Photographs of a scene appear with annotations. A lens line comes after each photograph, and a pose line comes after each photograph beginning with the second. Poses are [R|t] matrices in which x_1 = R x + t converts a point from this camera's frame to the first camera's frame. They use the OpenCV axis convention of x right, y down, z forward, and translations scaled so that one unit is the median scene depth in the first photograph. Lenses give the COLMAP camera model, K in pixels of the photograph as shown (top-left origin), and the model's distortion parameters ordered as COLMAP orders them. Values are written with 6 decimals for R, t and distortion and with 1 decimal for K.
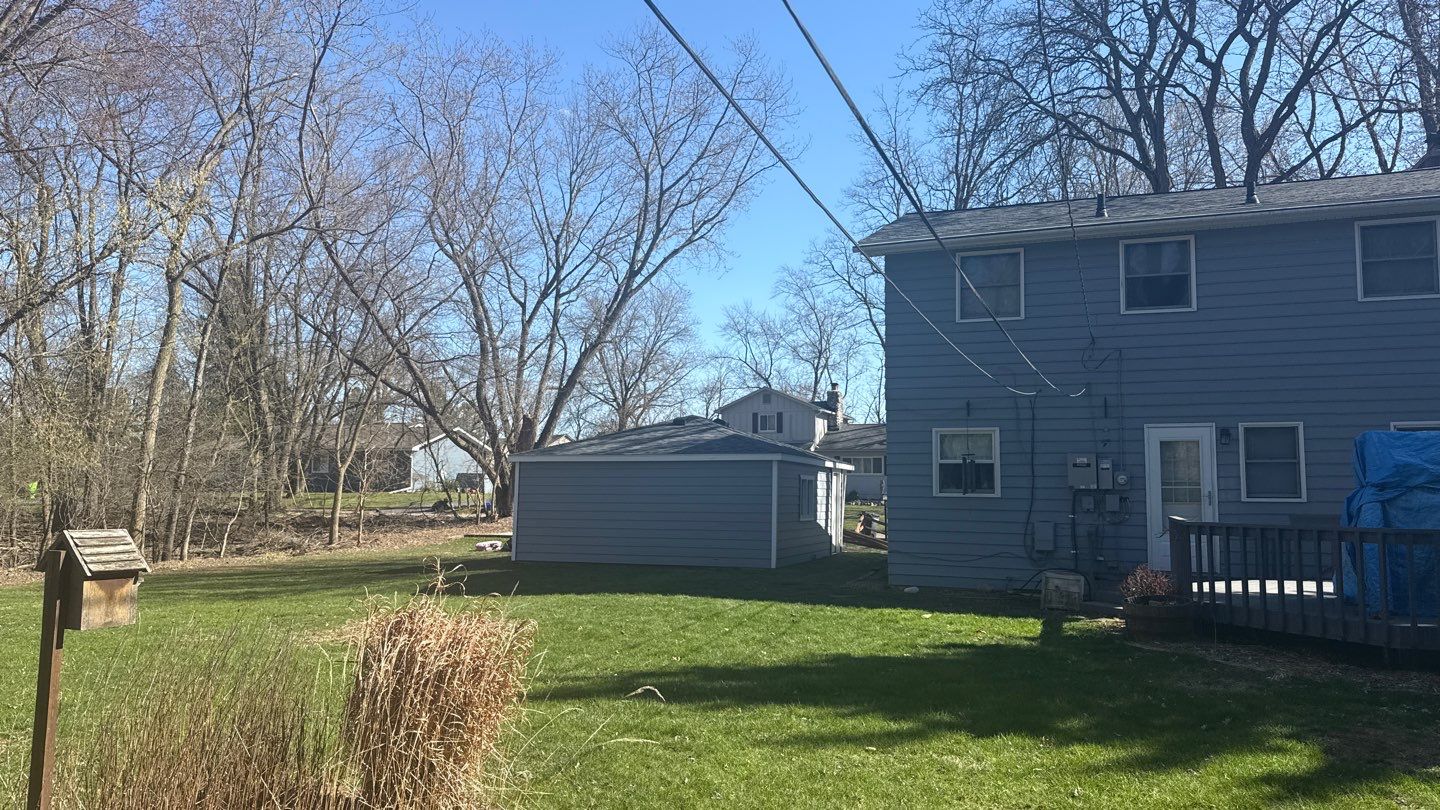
lens RADIAL K [[1014.0, 0, 720.0], [0, 1014.0, 405.0], [0, 0, 1]] dist [0.050862, 0.000786]
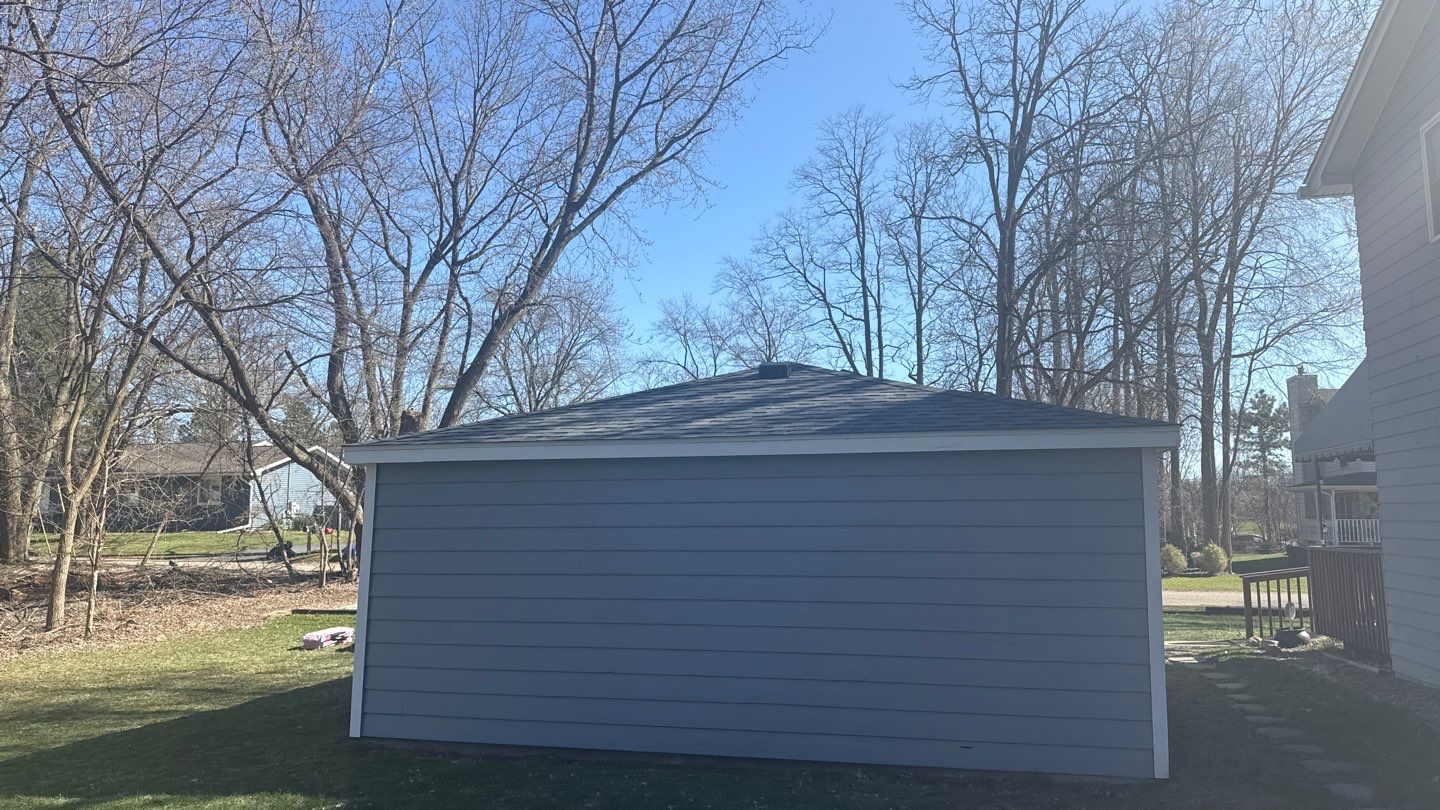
lens RADIAL K [[1014.0, 0, 720.0], [0, 1014.0, 405.0], [0, 0, 1]] dist [0.050862, 0.000786]
pose [[0.994463, 0.004625, 0.104984, -0.053404], [-0.001401, 0.999526, -0.030762, 0.021911], [-0.105076, 0.030445, 0.993998, 0.292740]]
